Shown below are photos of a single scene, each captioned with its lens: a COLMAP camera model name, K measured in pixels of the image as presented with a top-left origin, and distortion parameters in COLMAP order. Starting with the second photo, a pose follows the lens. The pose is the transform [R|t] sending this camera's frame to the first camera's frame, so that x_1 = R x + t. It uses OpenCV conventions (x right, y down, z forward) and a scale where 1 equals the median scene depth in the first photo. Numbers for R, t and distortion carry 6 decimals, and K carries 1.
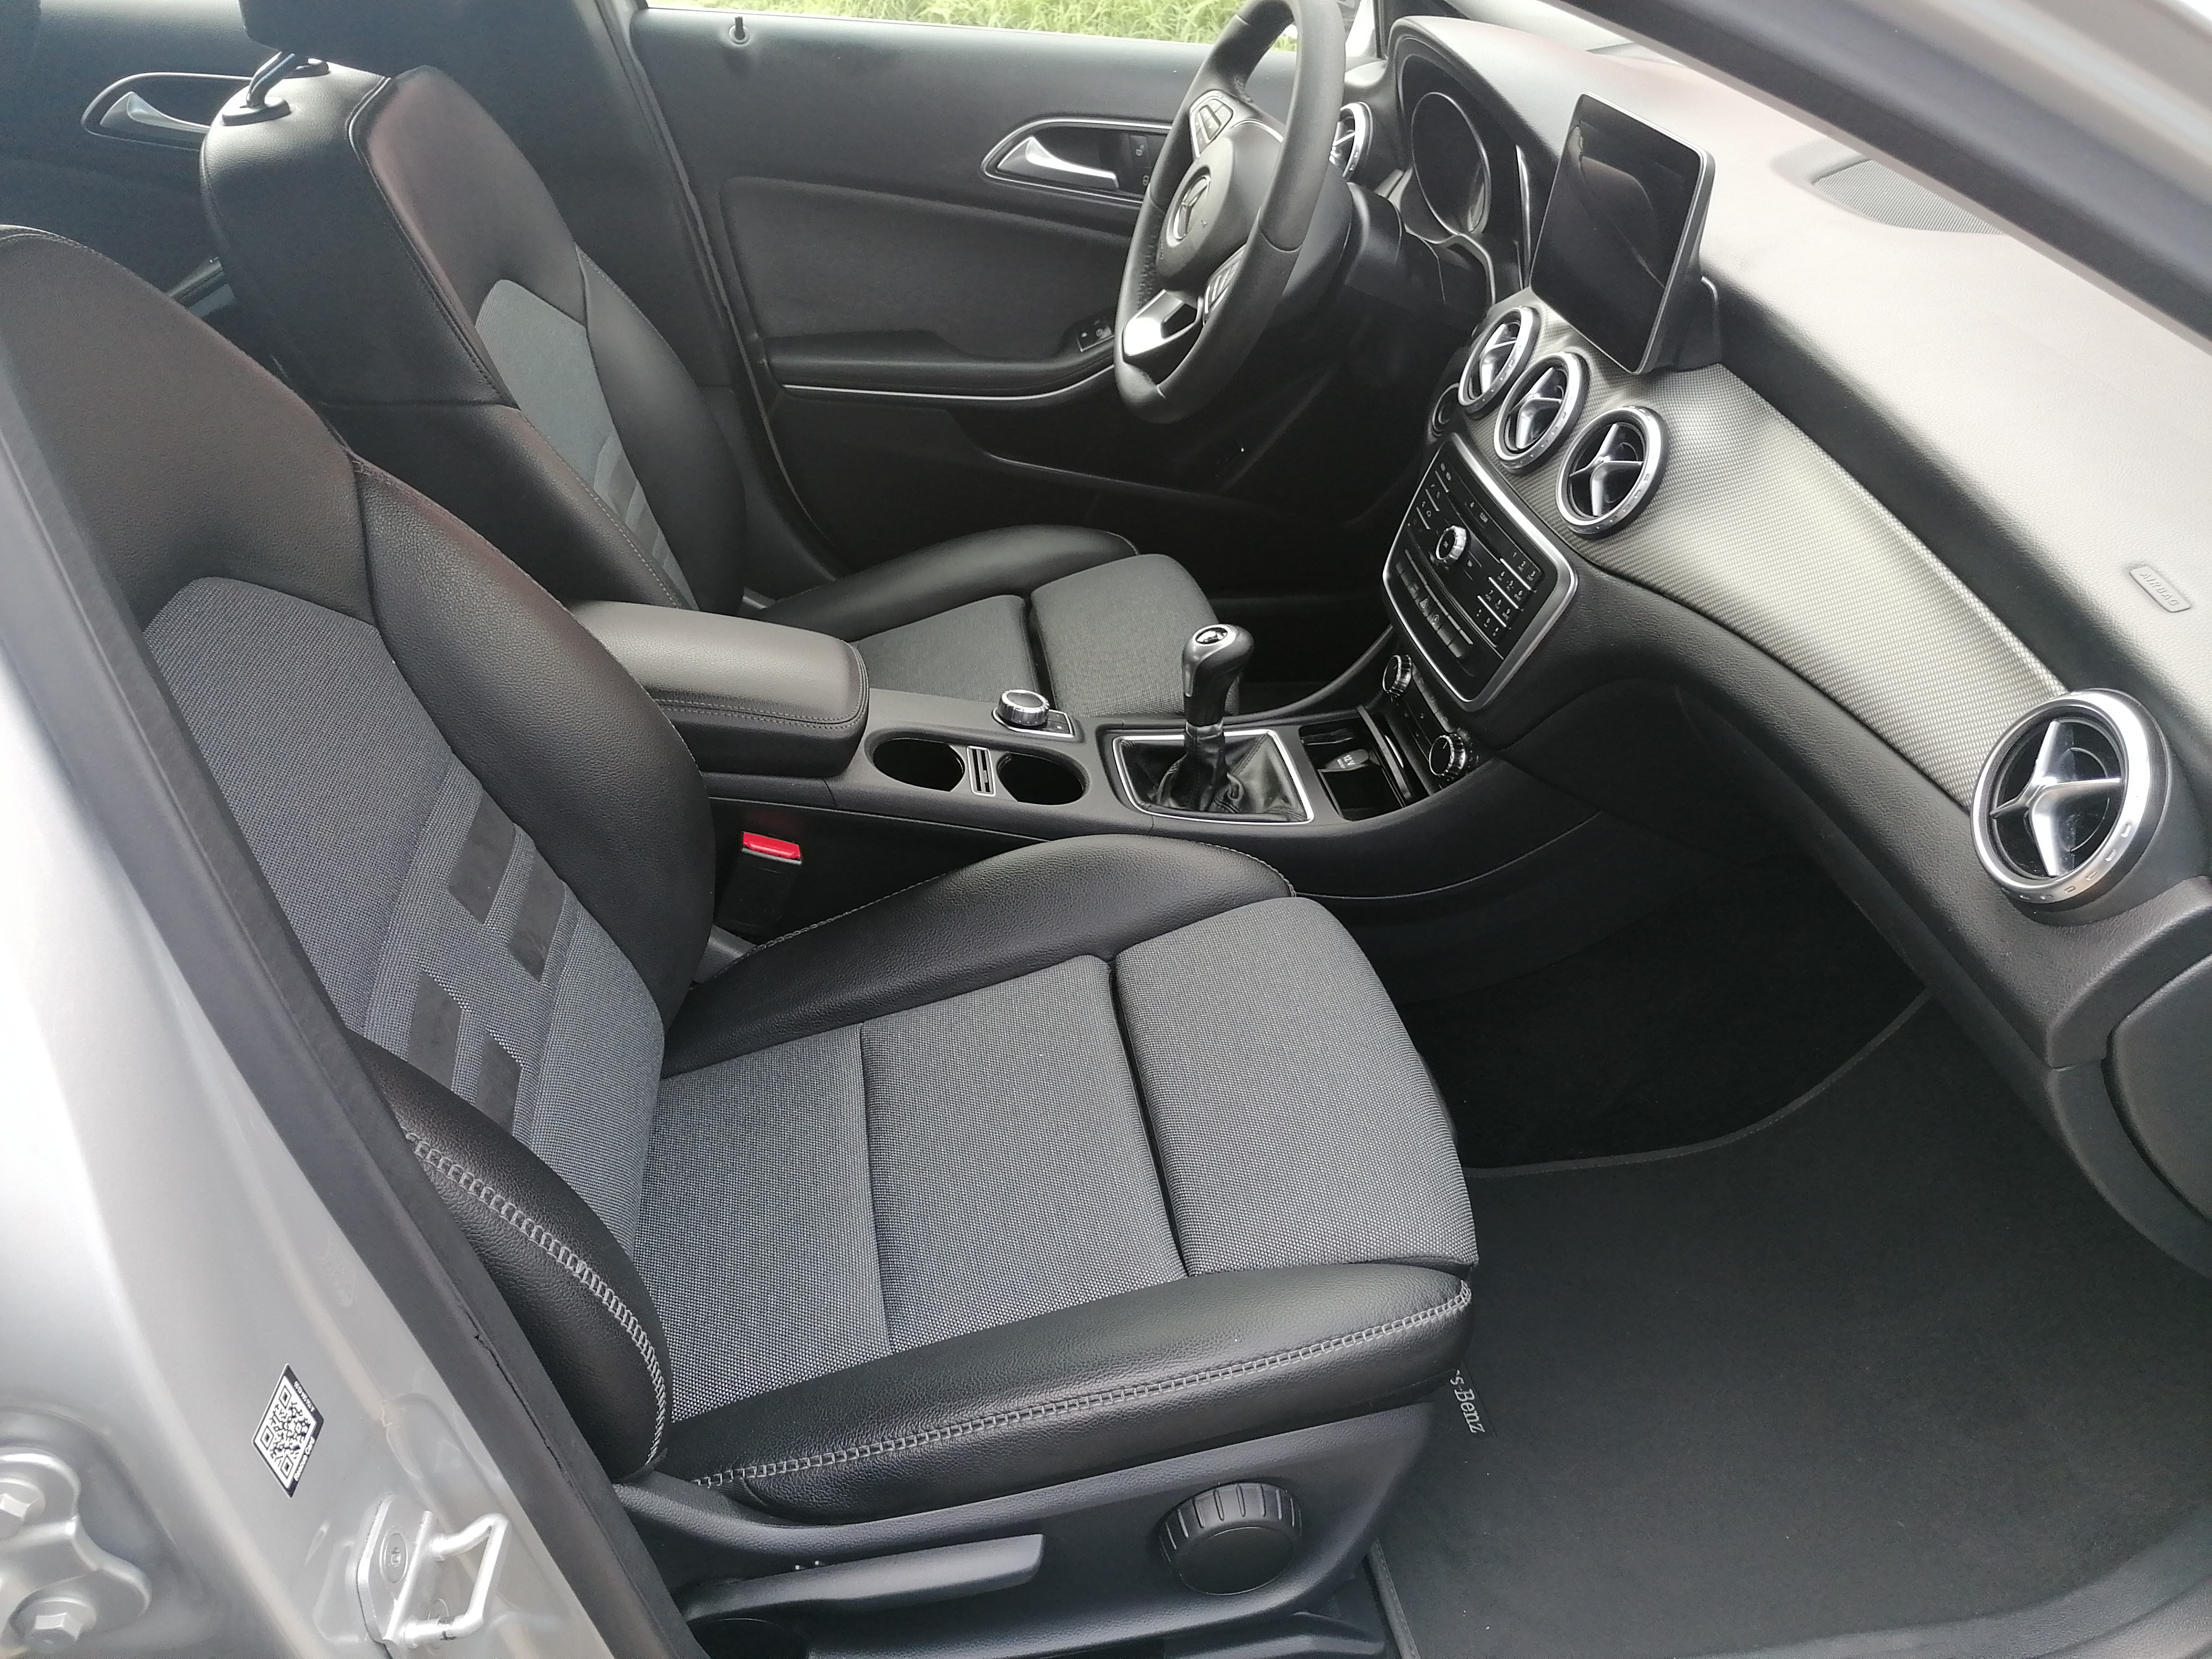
lens RADIAL K [[1658.9, 0, 1117.0], [0, 1658.9, 825.7], [0, 0, 1]] dist [0.071556, -0.082624]
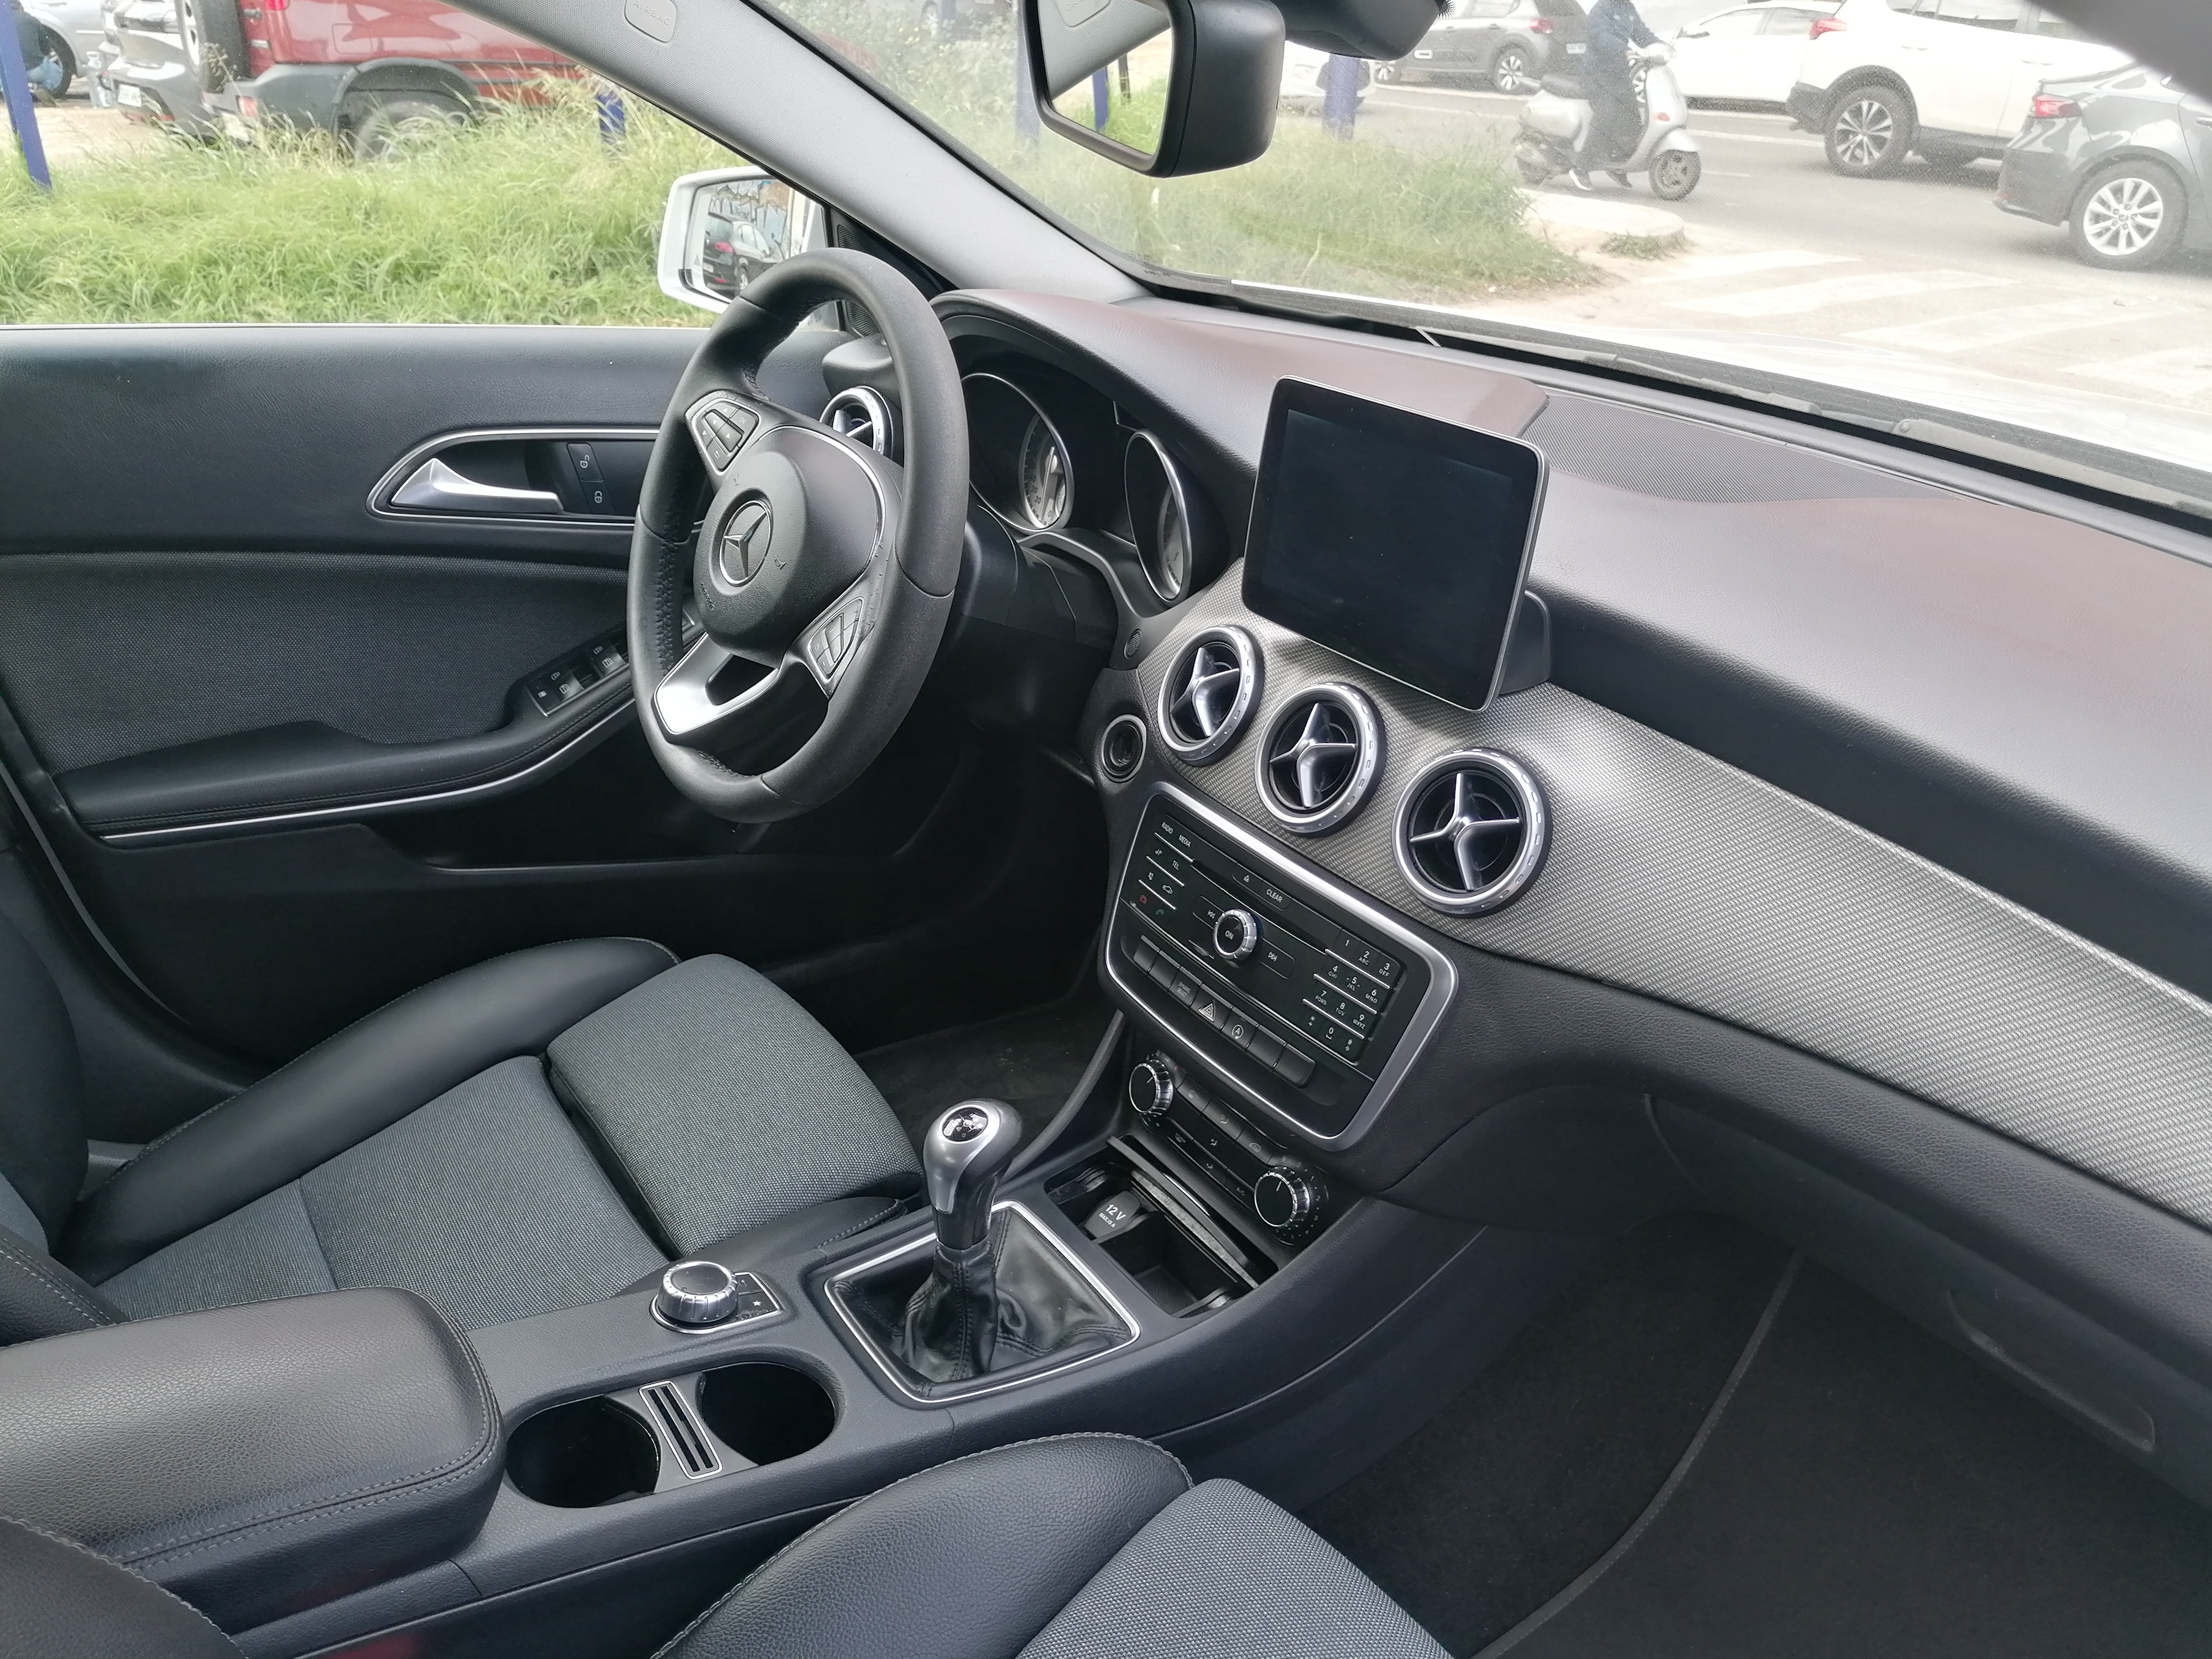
lens RADIAL K [[1658.9, 0, 1110.9], [0, 1658.9, 821.2], [0, 0, 1]] dist [0.071556, -0.082624]
pose [[0.895192, -0.186505, 0.404782, -0.139789], [0.233629, 0.969815, -0.069835, -0.163190], [-0.379539, 0.157084, 0.911743, 0.283785]]
